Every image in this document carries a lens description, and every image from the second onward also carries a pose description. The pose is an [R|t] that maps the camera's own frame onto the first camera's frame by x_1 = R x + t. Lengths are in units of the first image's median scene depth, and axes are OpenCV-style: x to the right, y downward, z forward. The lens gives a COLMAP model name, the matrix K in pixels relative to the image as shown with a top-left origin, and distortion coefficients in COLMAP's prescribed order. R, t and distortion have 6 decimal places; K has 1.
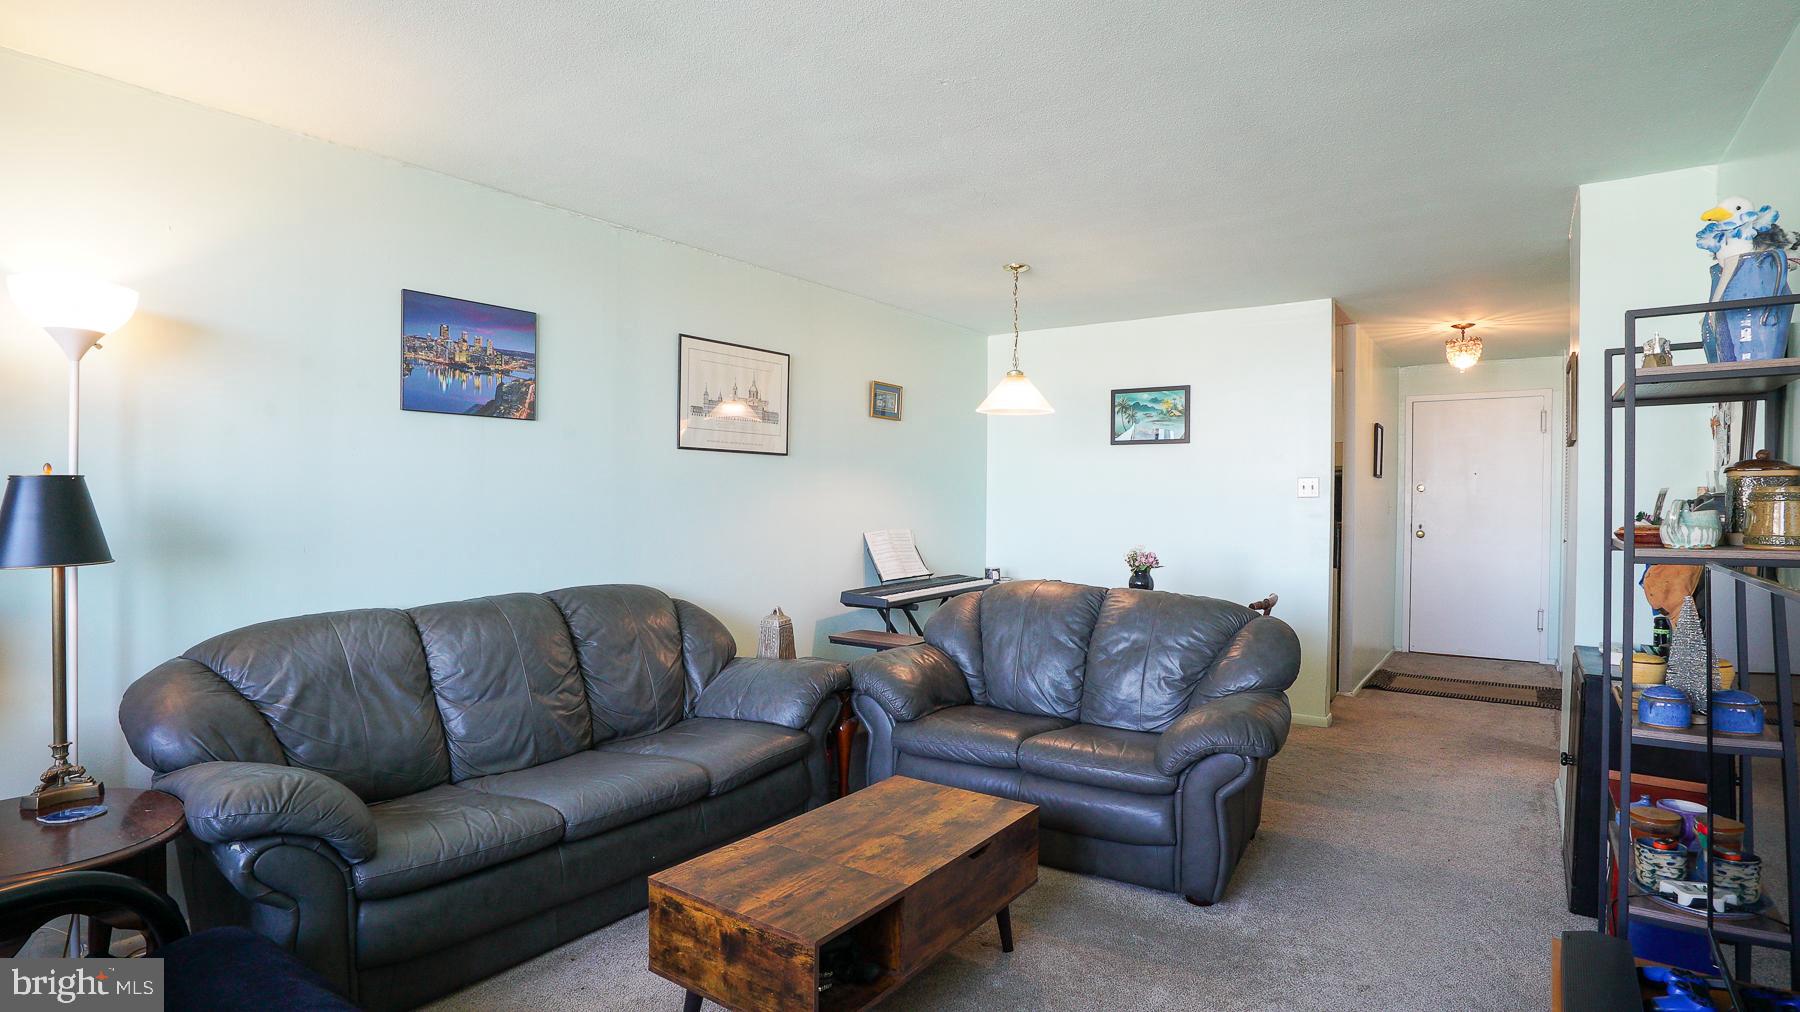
lens RADIAL K [[876.4, 0, 899.9], [0, 876.4, 493.9], [0, 0, 1]] dist [-0.045607, 0.000745]
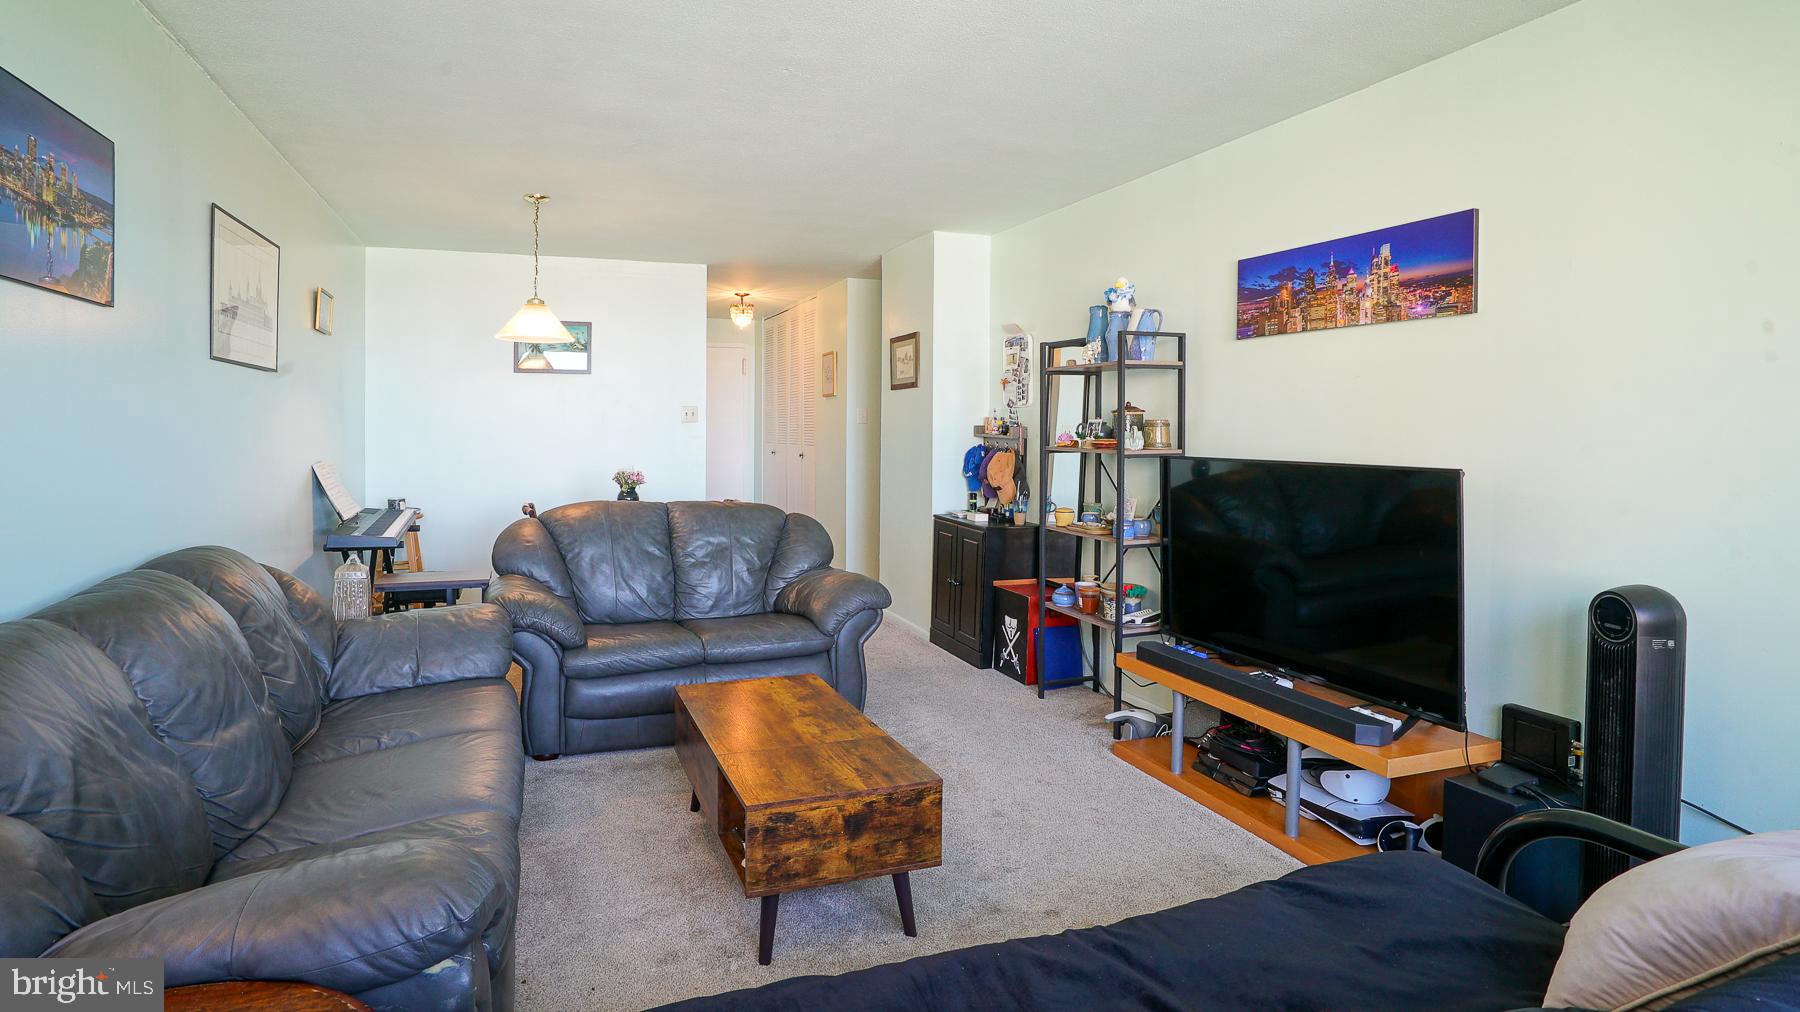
lens RADIAL K [[857.7, 0, 775.4], [0, 857.7, 434.7], [0, 0, 1]] dist [-0.031256, 0.000406]
pose [[0.611401, -0.012364, 0.791224, -0.739232], [-0.004138, 0.999814, 0.018822, -0.003773], [-0.791310, -0.014782, 0.611237, 0.266235]]
